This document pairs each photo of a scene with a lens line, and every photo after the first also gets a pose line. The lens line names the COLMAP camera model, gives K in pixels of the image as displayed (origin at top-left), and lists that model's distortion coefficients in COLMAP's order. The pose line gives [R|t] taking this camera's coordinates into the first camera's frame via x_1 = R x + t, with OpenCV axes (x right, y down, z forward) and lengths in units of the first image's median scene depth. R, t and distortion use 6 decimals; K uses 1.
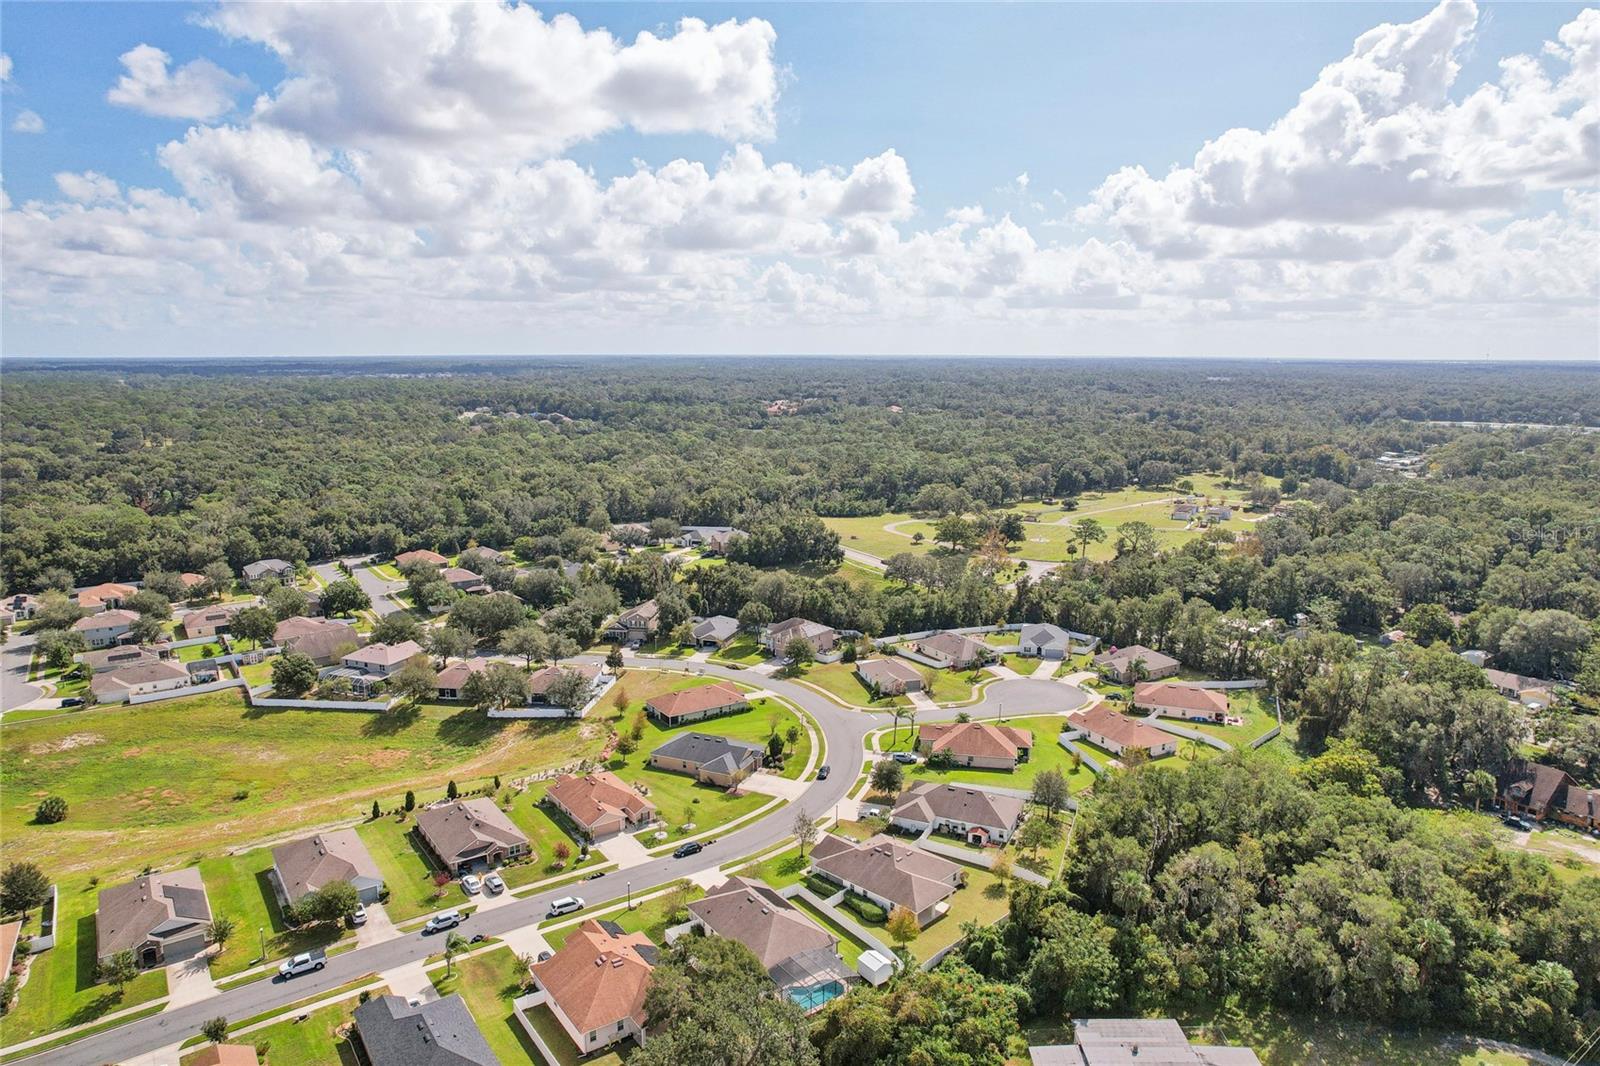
lens RADIAL K [[1041.7, 0, 815.0], [0, 1041.7, 537.8], [0, 0, 1]] dist [-0.053408, 0.046091]
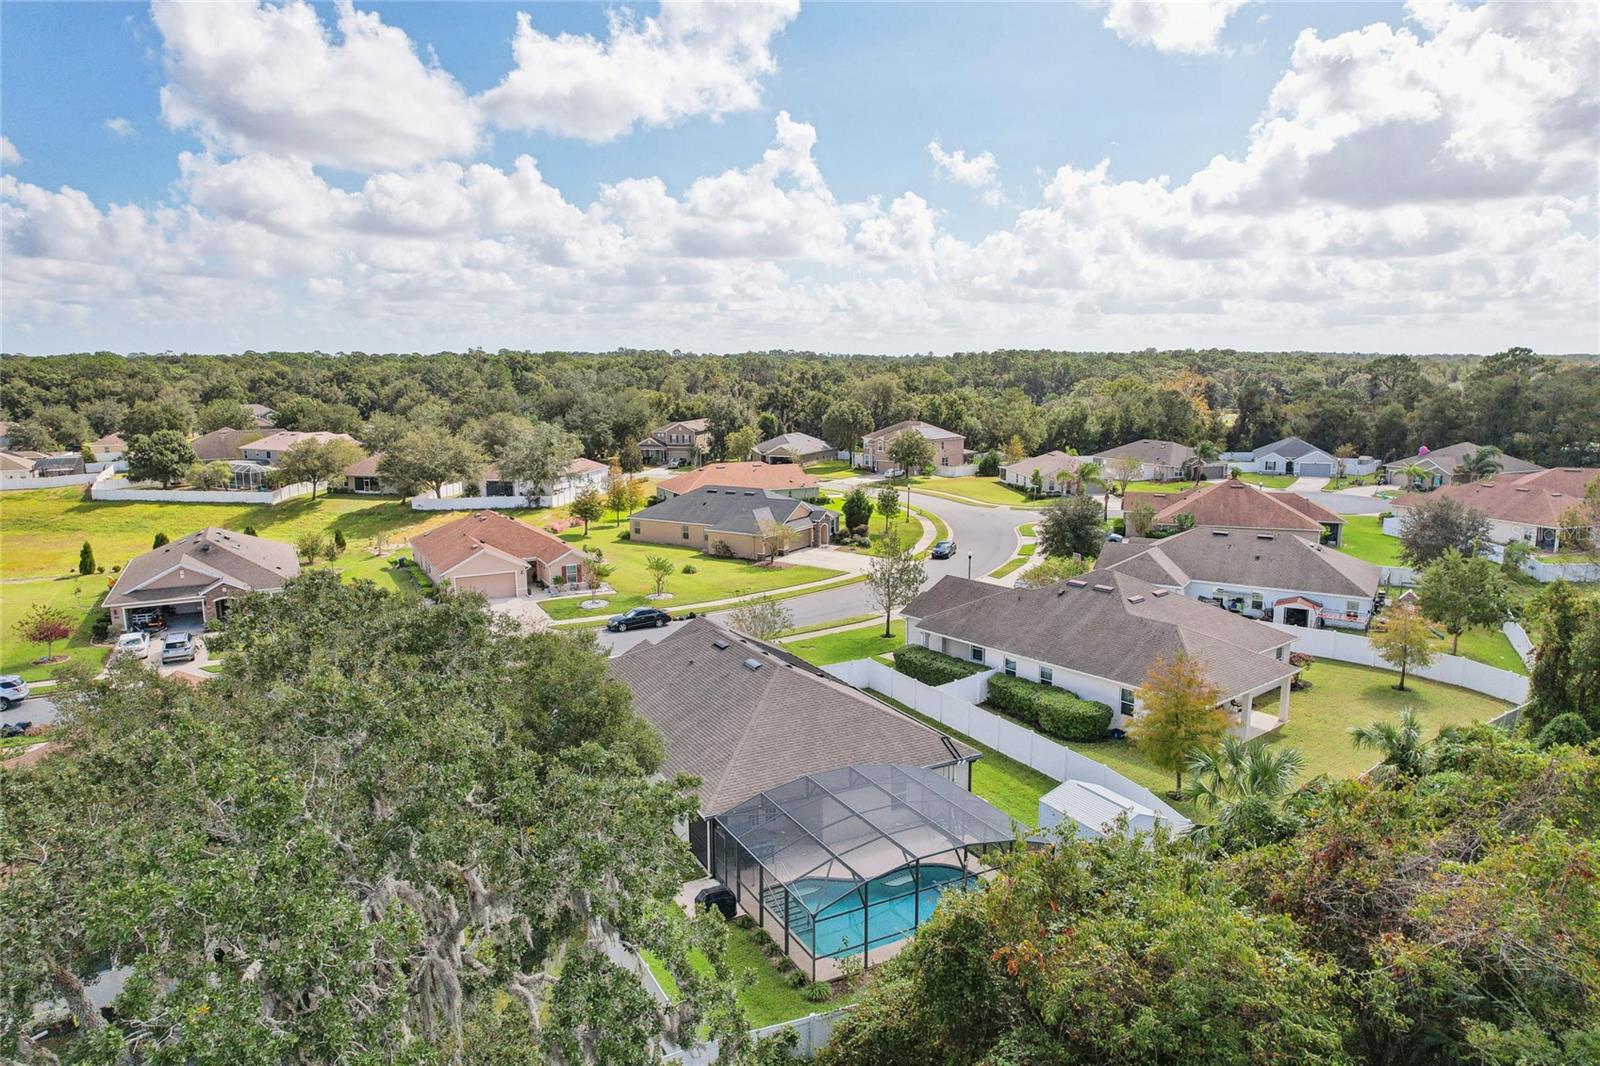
lens RADIAL K [[1041.7, 0, 802.4], [0, 1041.7, 520.1], [0, 0, 1]] dist [-0.053408, 0.046091]
pose [[0.990542, 0.005054, -0.137114, 0.009095], [-0.009274, 0.999502, -0.030157, 0.217354], [0.136893, 0.031144, 0.990096, 0.446252]]
